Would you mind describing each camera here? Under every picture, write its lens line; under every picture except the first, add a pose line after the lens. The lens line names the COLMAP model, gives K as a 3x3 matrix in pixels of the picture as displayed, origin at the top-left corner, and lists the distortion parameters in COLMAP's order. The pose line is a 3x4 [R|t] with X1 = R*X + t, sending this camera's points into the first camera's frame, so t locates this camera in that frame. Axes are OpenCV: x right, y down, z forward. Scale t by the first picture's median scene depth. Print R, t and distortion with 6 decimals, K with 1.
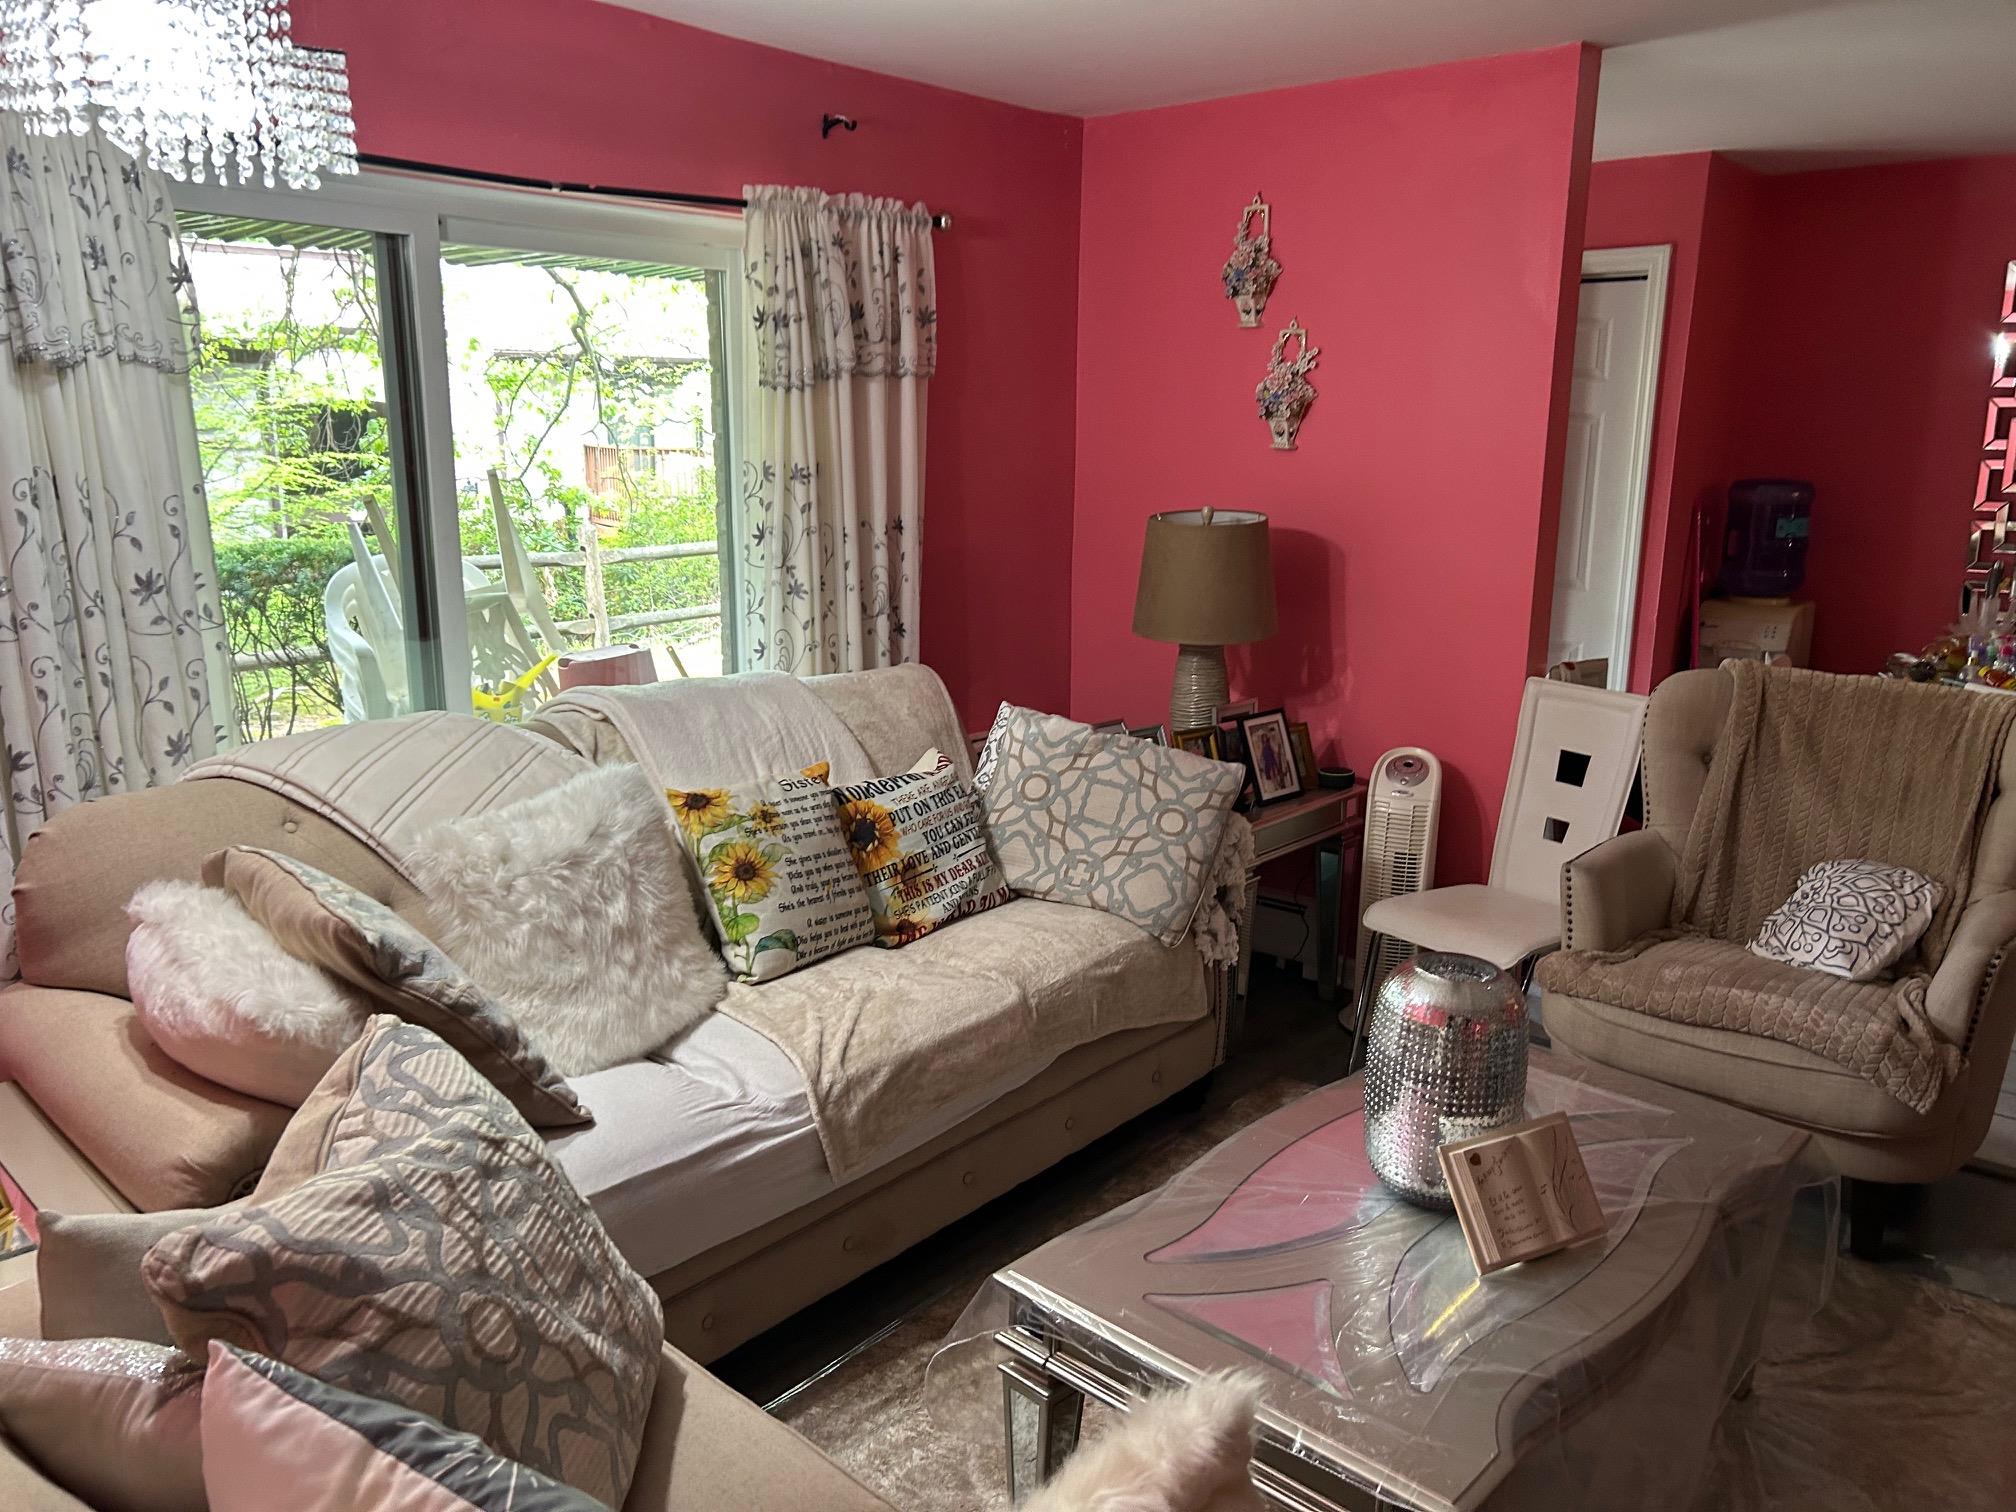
lens RADIAL K [[1528.3, 0, 1009.3], [0, 1528.3, 768.1], [0, 0, 1]] dist [0.062751, -0.086422]
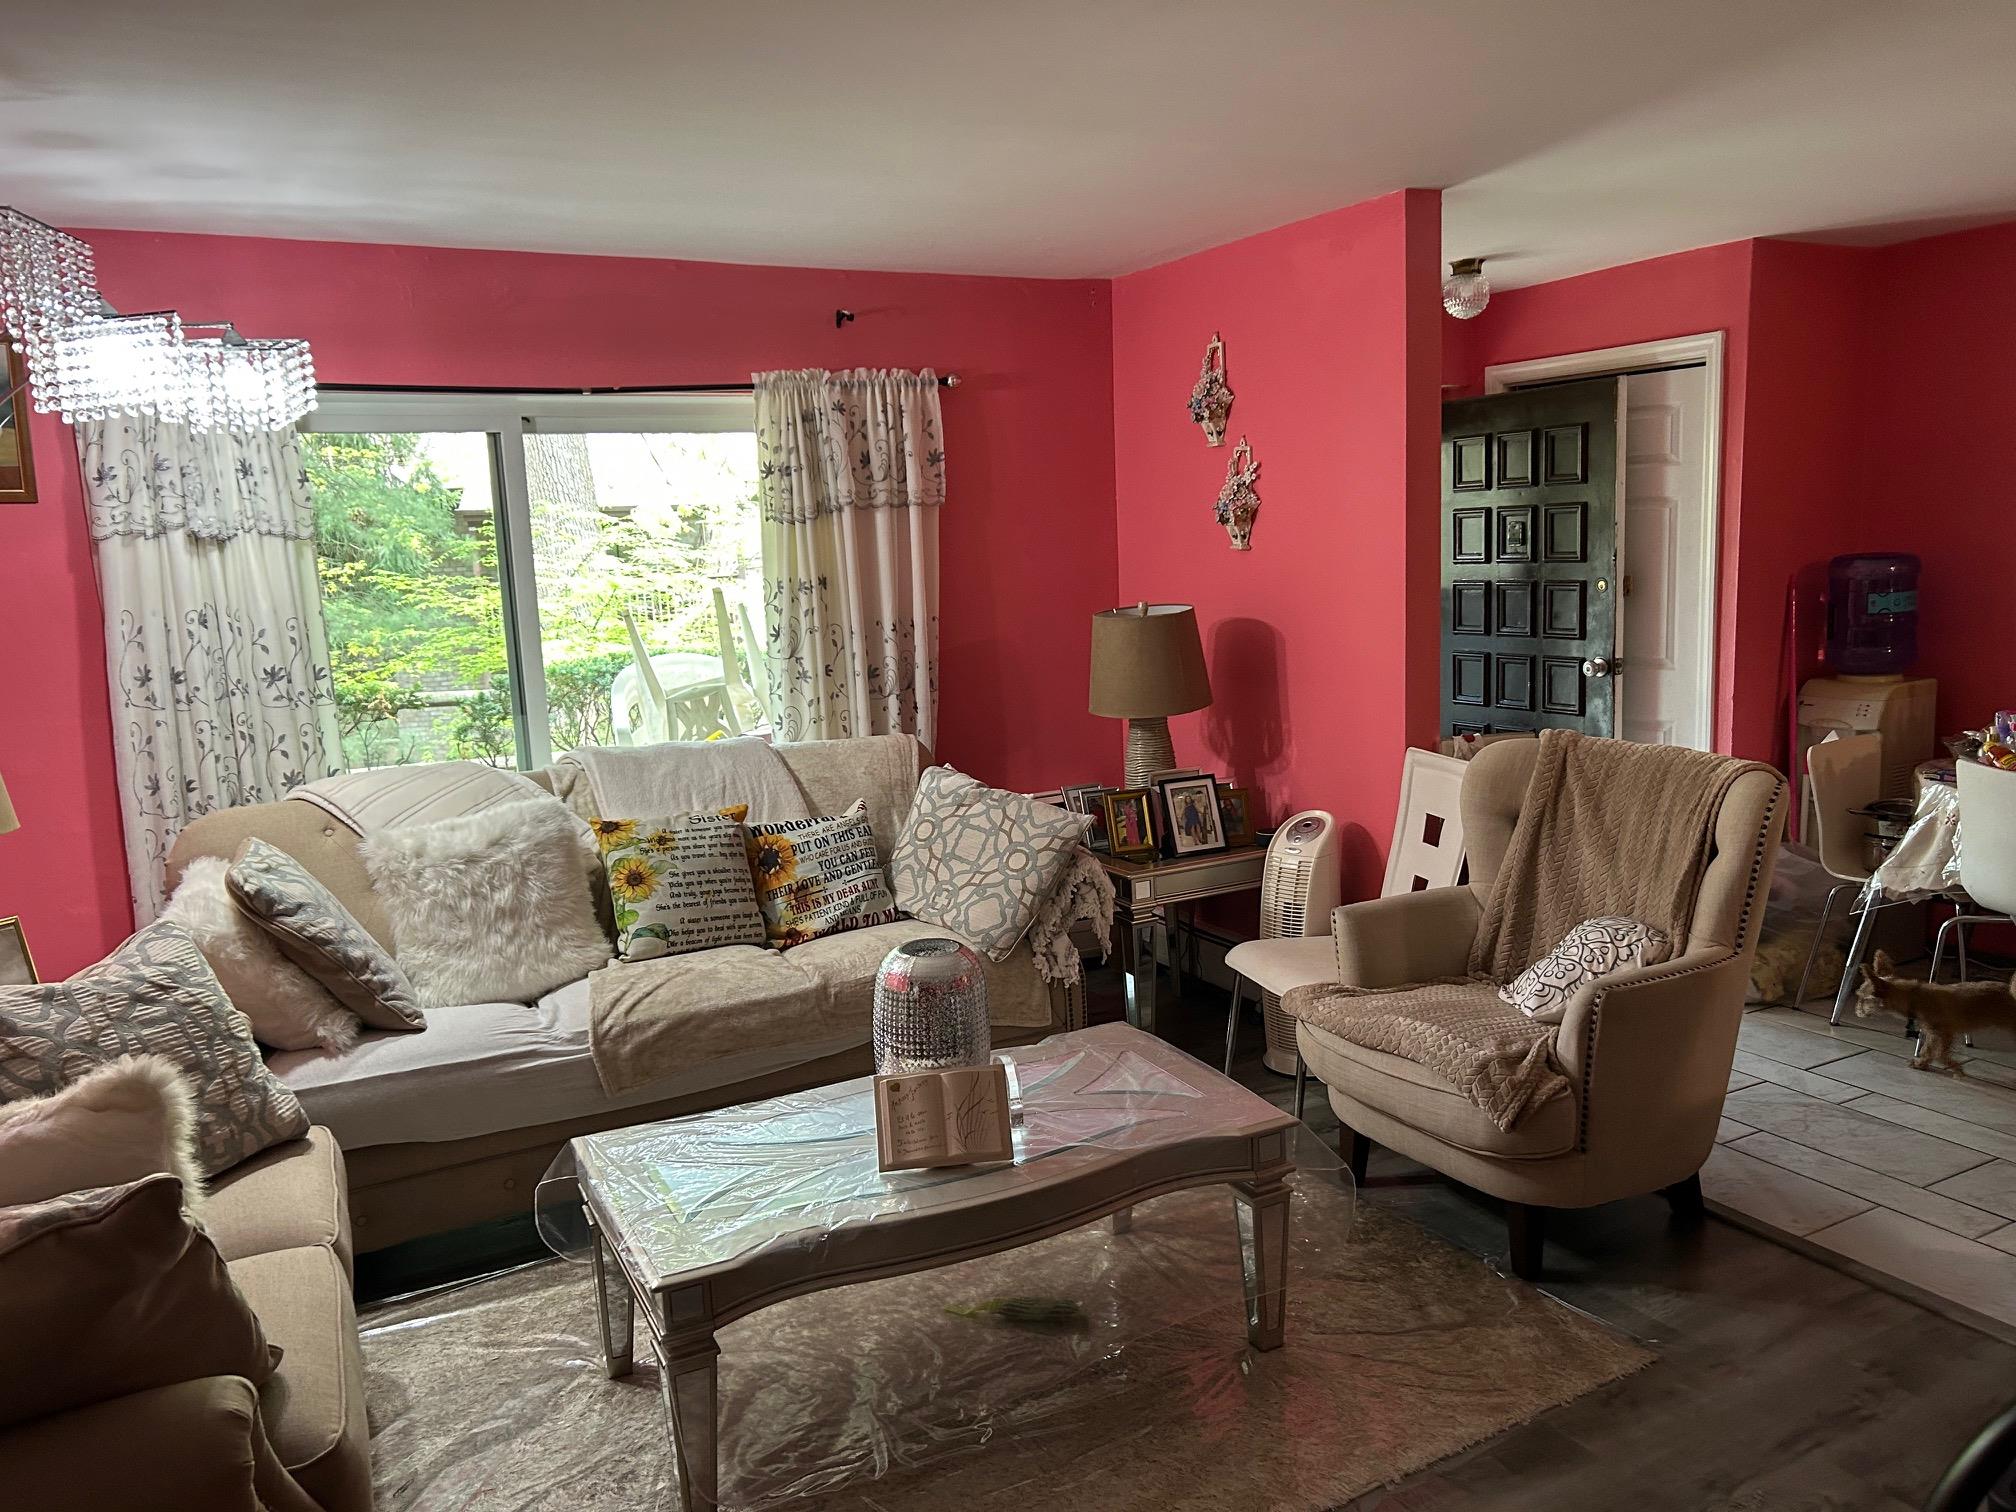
lens RADIAL K [[1568.4, 0, 1081.8], [0, 1568.4, 758.4], [0, 0, 1]] dist [0.111363, -0.229602]
pose [[0.934625, 0.005776, -0.355587, 0.609193], [-0.031140, 0.997357, -0.065647, 0.035137], [0.354268, 0.072429, 0.932335, -0.154497]]
